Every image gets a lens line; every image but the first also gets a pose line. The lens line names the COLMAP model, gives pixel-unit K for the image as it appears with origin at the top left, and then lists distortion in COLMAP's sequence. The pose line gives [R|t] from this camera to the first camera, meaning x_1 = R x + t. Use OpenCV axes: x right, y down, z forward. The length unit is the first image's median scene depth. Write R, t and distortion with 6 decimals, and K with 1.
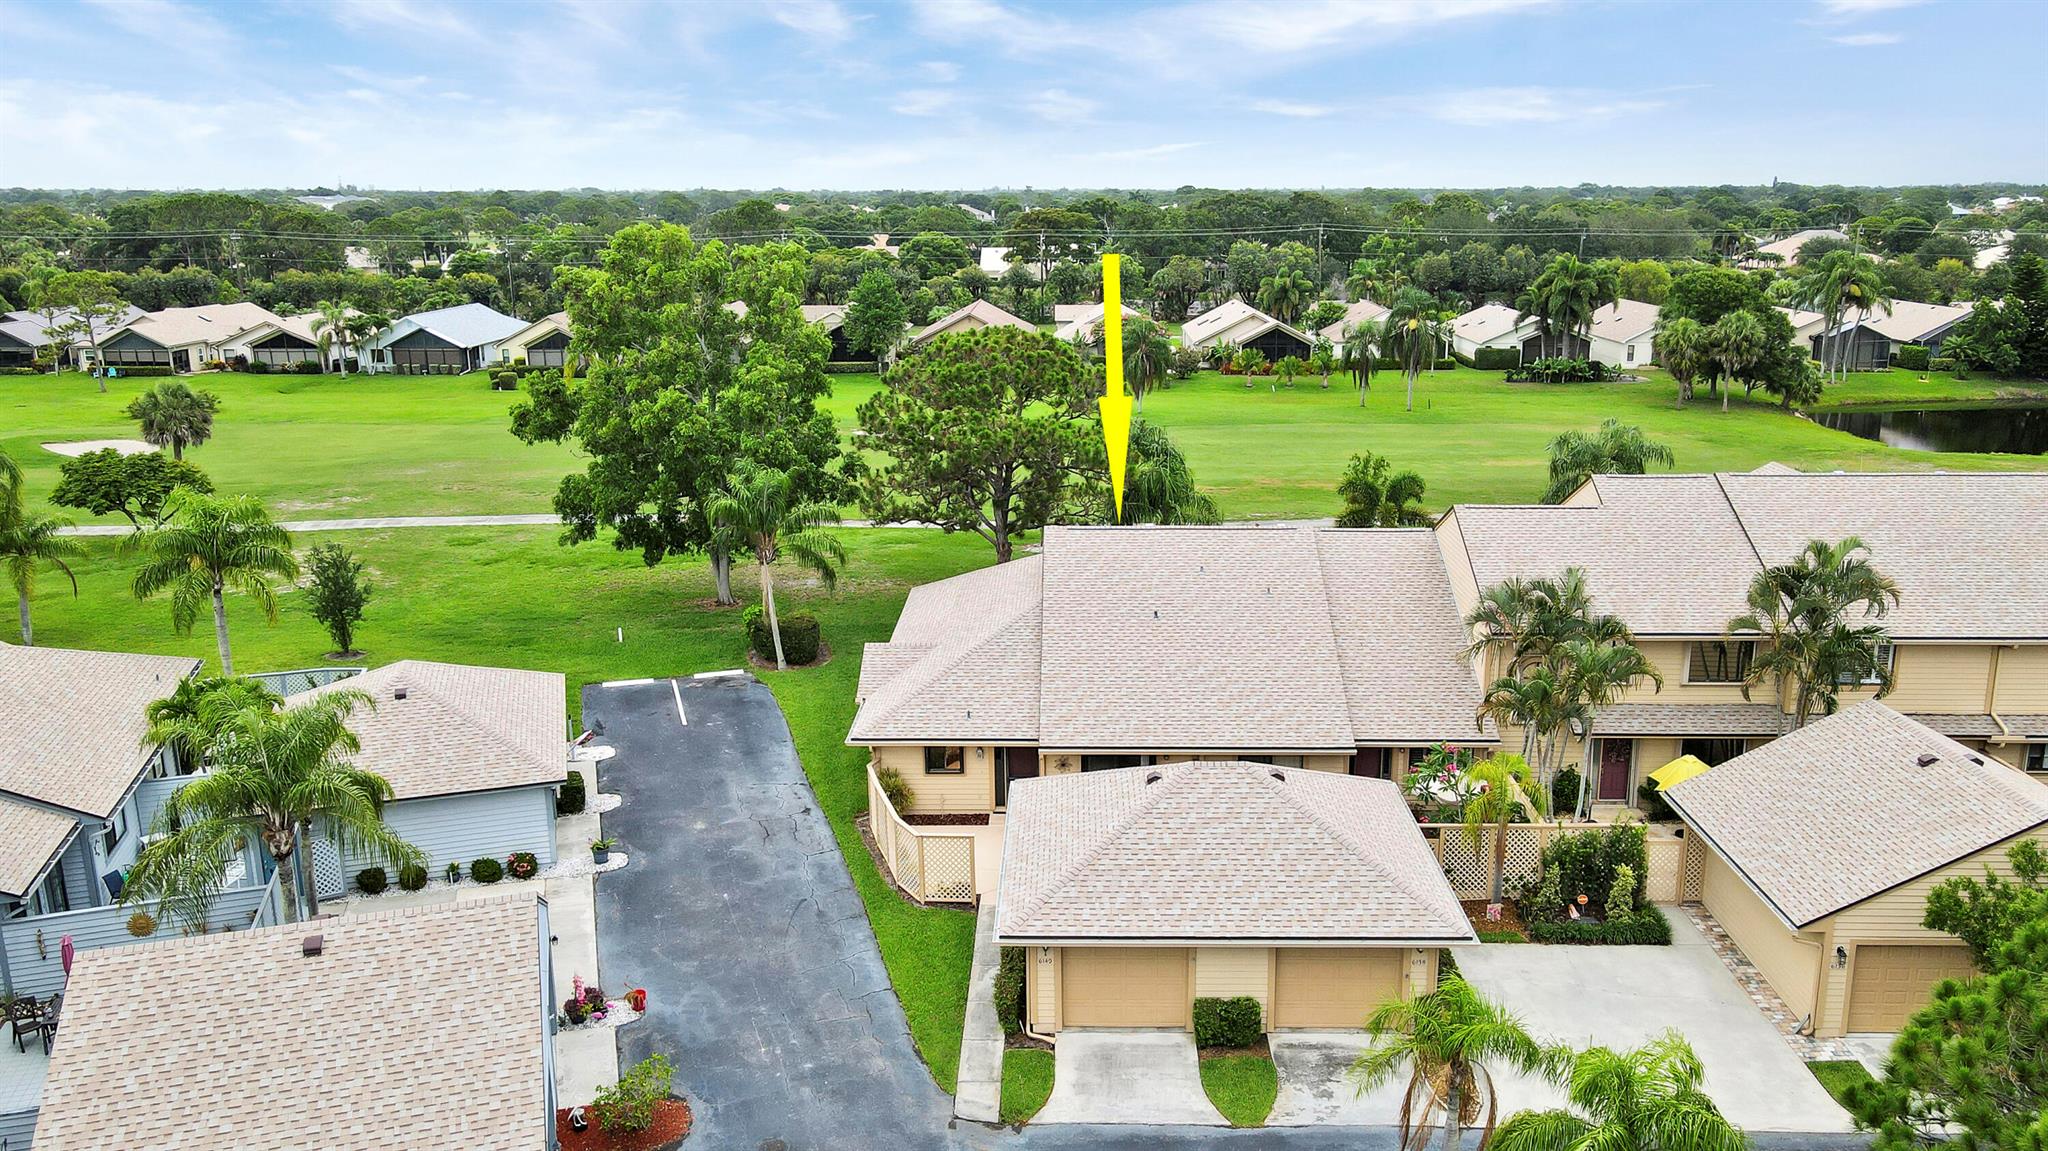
lens RADIAL K [[1547.9, 0, 1033.9], [0, 1547.9, 560.5], [0, 0, 1]] dist [0.005454, 0.012442]
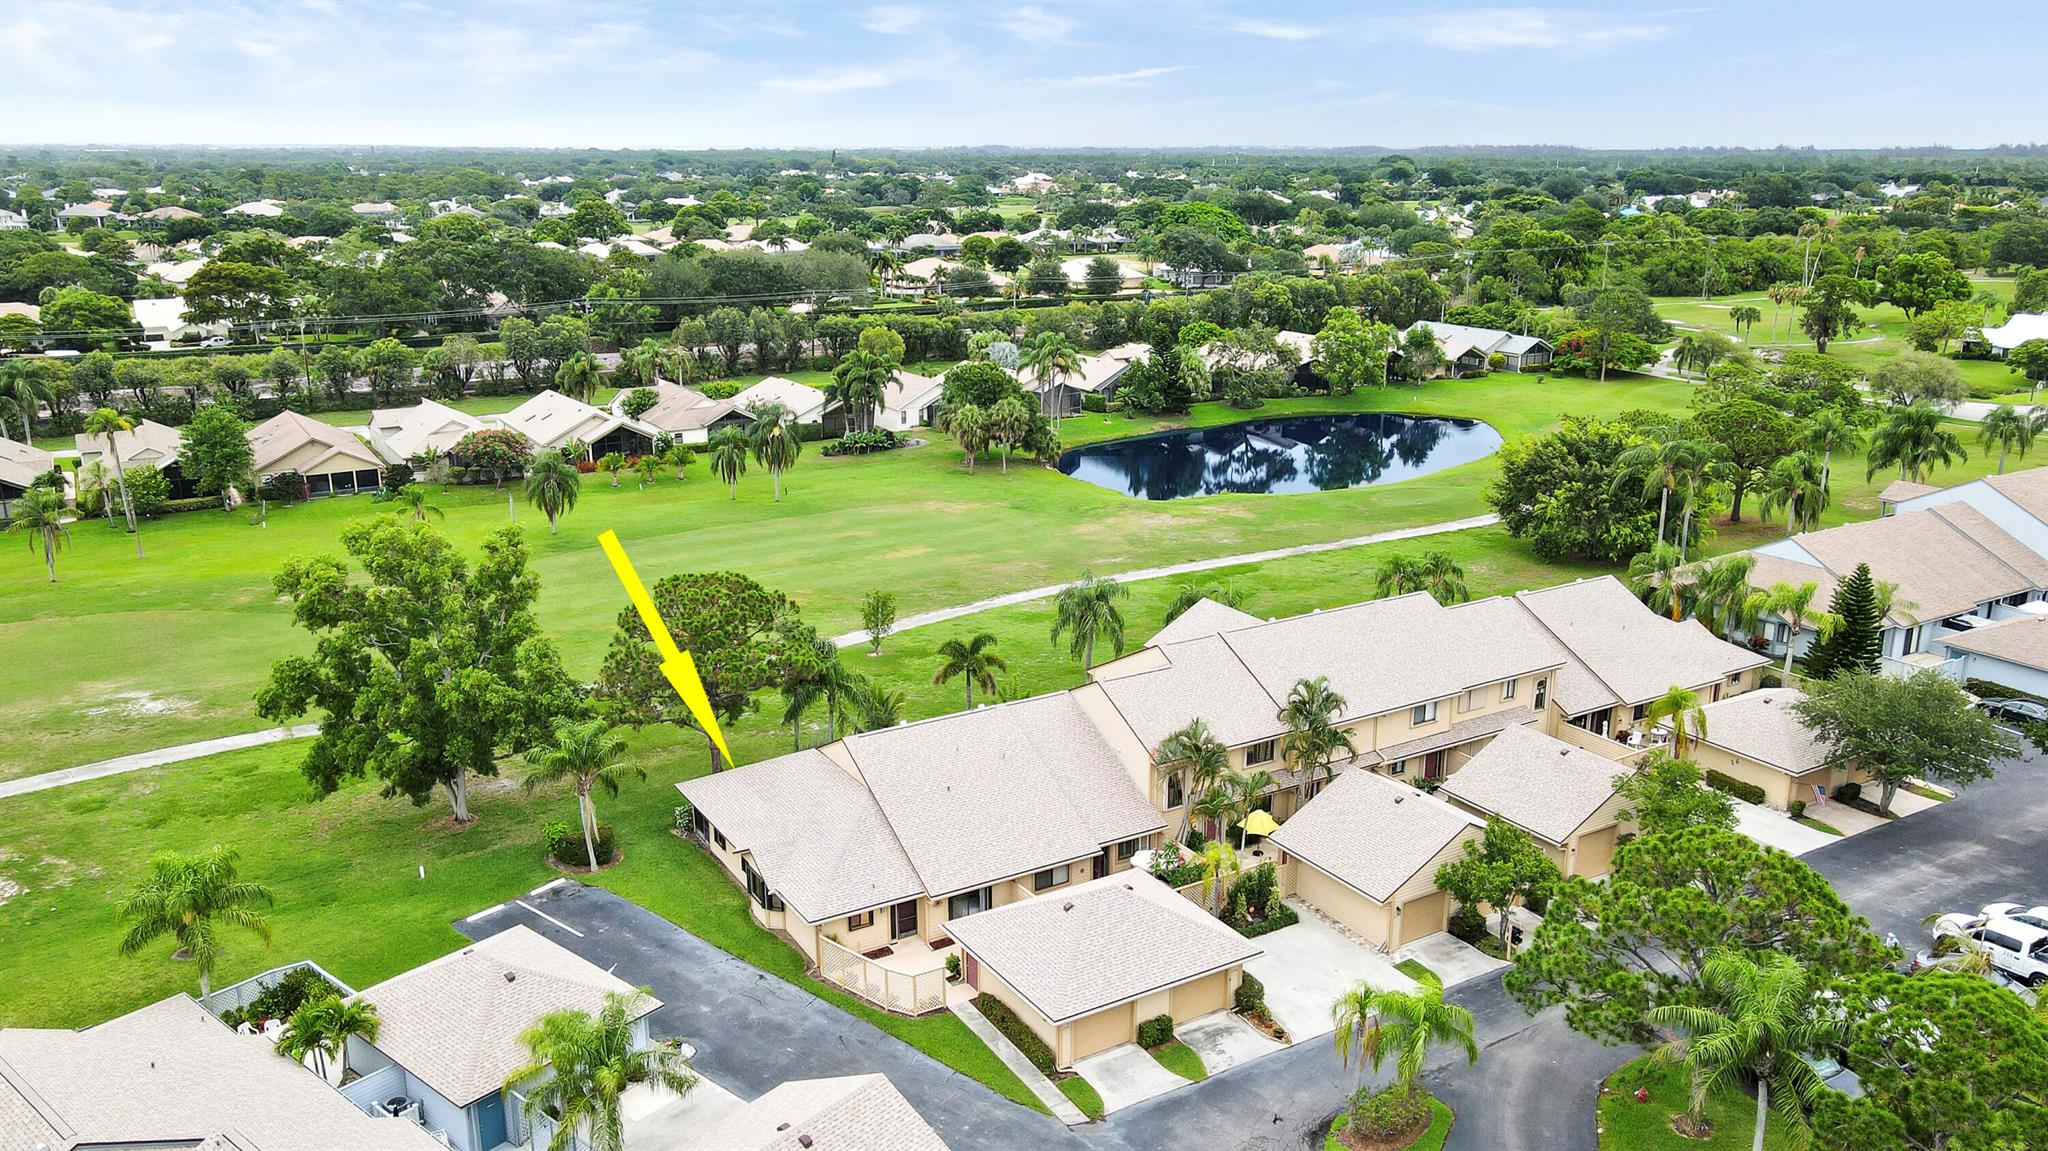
lens RADIAL K [[1547.9, 0, 1026.7], [0, 1547.9, 586.1], [0, 0, 1]] dist [0.005454, 0.012442]
pose [[0.849236, -0.146925, 0.507160, -0.482568], [0.130010, 0.989119, 0.068849, -0.206918], [-0.511757, 0.007467, 0.859098, -0.278522]]
